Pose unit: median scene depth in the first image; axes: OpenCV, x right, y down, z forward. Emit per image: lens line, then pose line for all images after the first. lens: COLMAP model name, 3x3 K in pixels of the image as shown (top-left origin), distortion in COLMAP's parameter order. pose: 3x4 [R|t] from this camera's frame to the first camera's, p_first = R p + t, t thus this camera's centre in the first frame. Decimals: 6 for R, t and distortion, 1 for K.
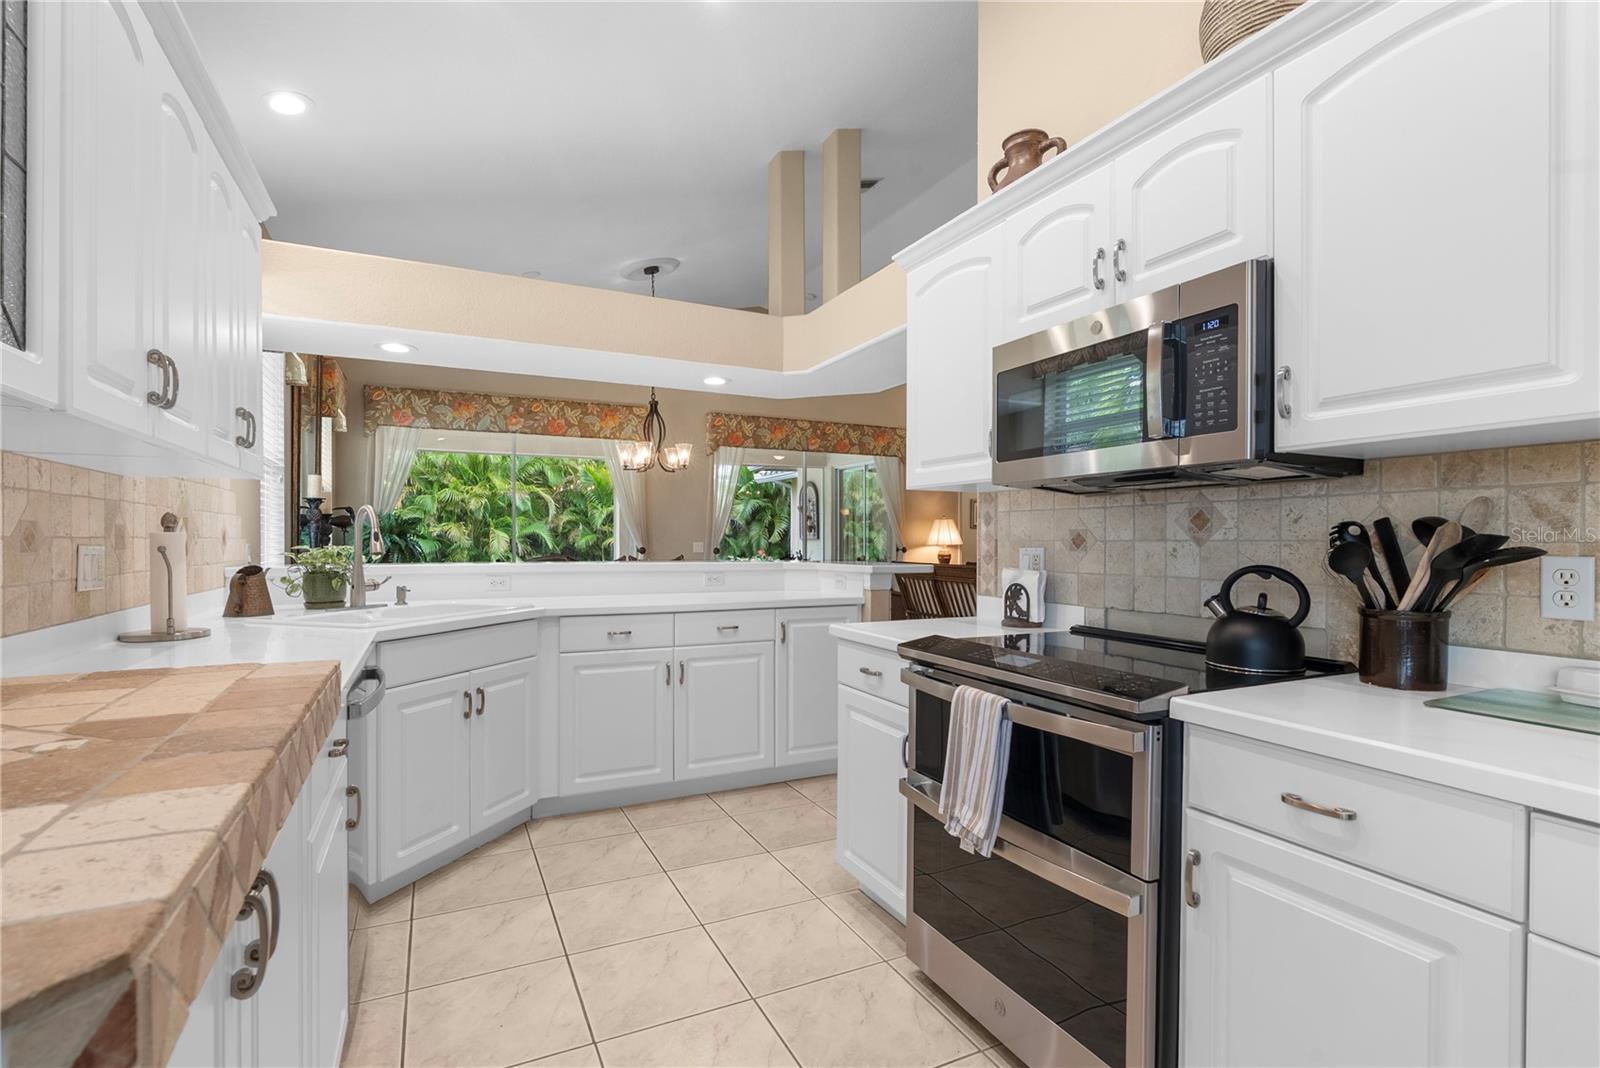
lens RADIAL K [[747.5, 0, 800.0], [0, 747.5, 534.0], [0, 0, 1]] dist [-0.000922, -0.000047]
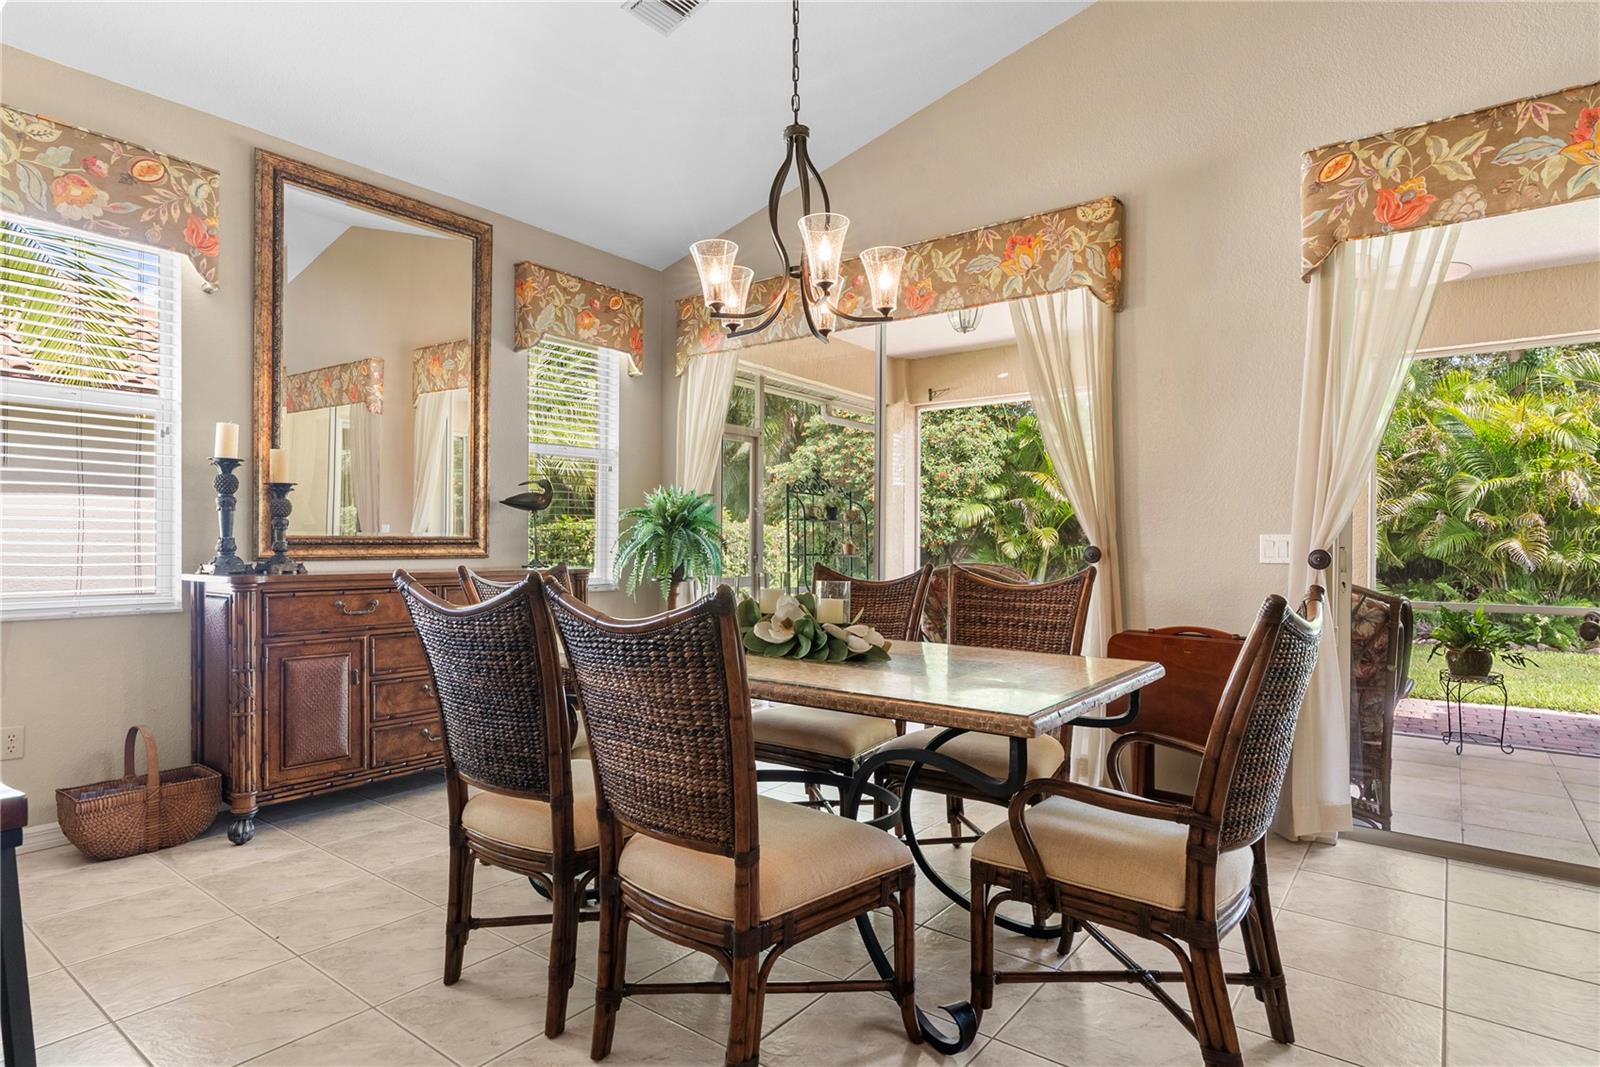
lens RADIAL K [[867.3, 0, 800.0], [0, 867.3, 533.5], [0, 0, 1]] dist [0.002323, 0.000690]
pose [[0.452105, -0.011115, -0.891896, 0.121158], [0.004610, 0.999938, -0.010124, 0.012061], [0.891953, 0.000465, 0.452128, 0.608251]]
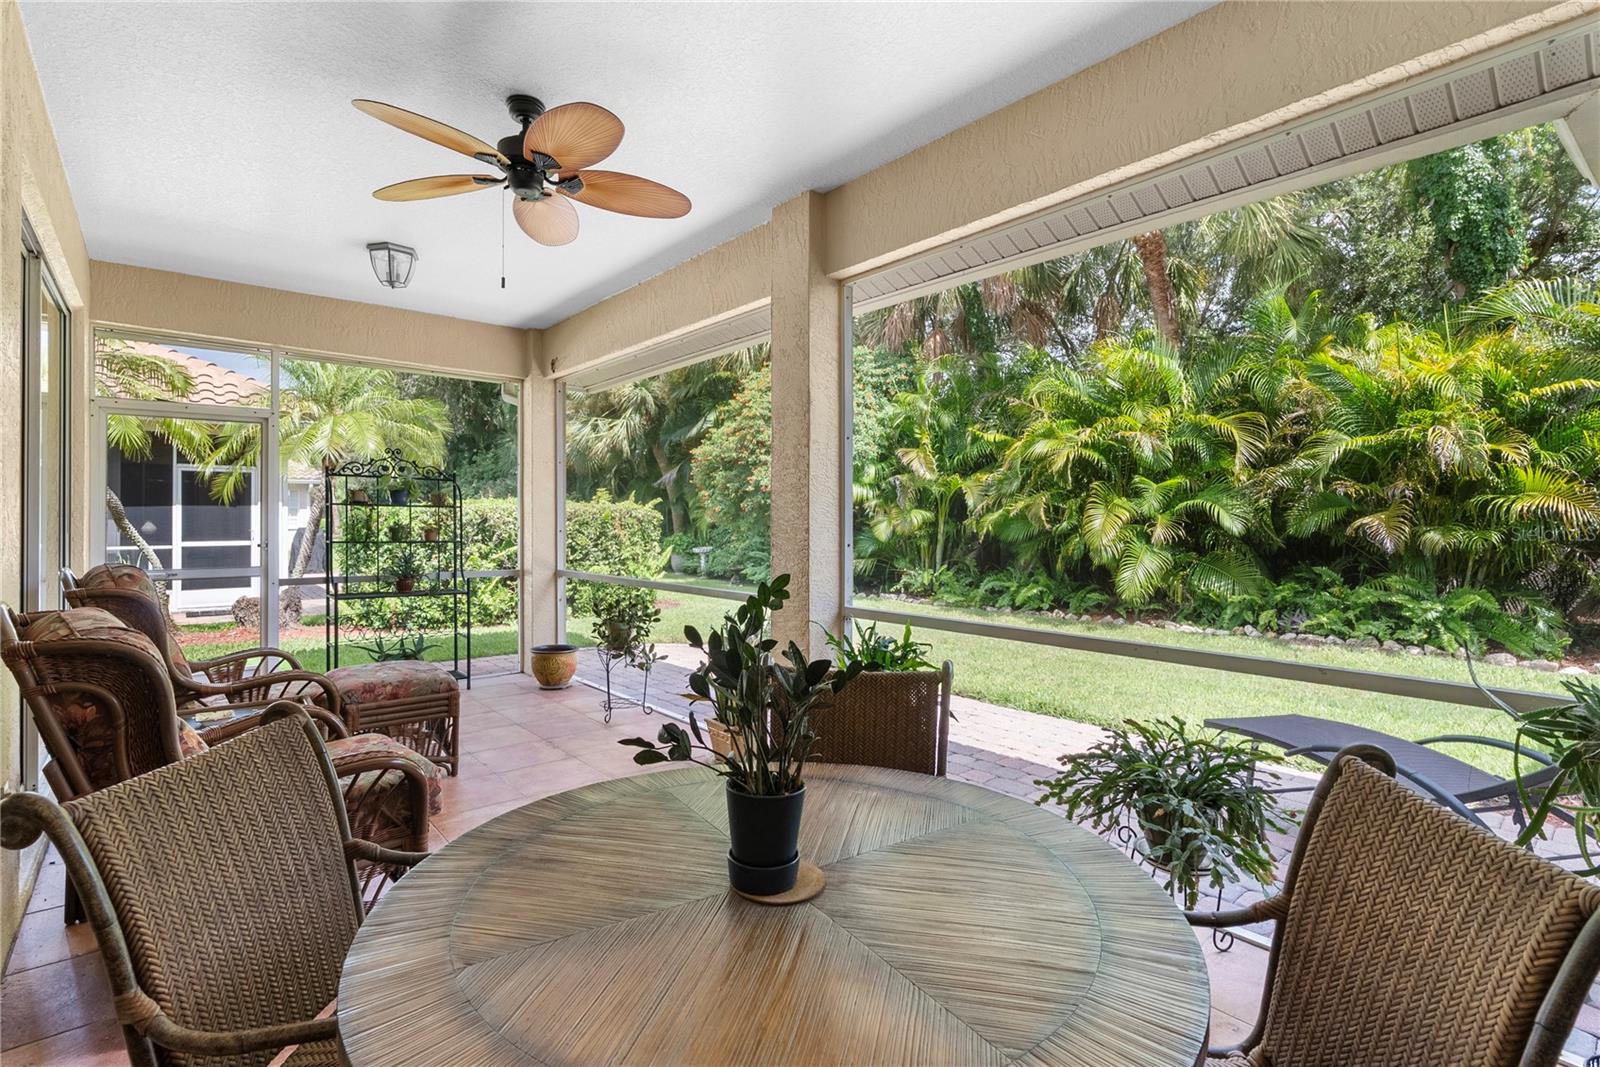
lens RADIAL K [[737.4, 0, 791.6], [0, 737.4, 517.1], [0, 0, 1]] dist [0.002425, 0.000418]
pose [[0.243222, -0.010256, -0.969916, 0.131406], [0.012626, 0.999893, -0.007407, 0.013380], [0.969888, -0.010445, 0.243325, 1.223168]]
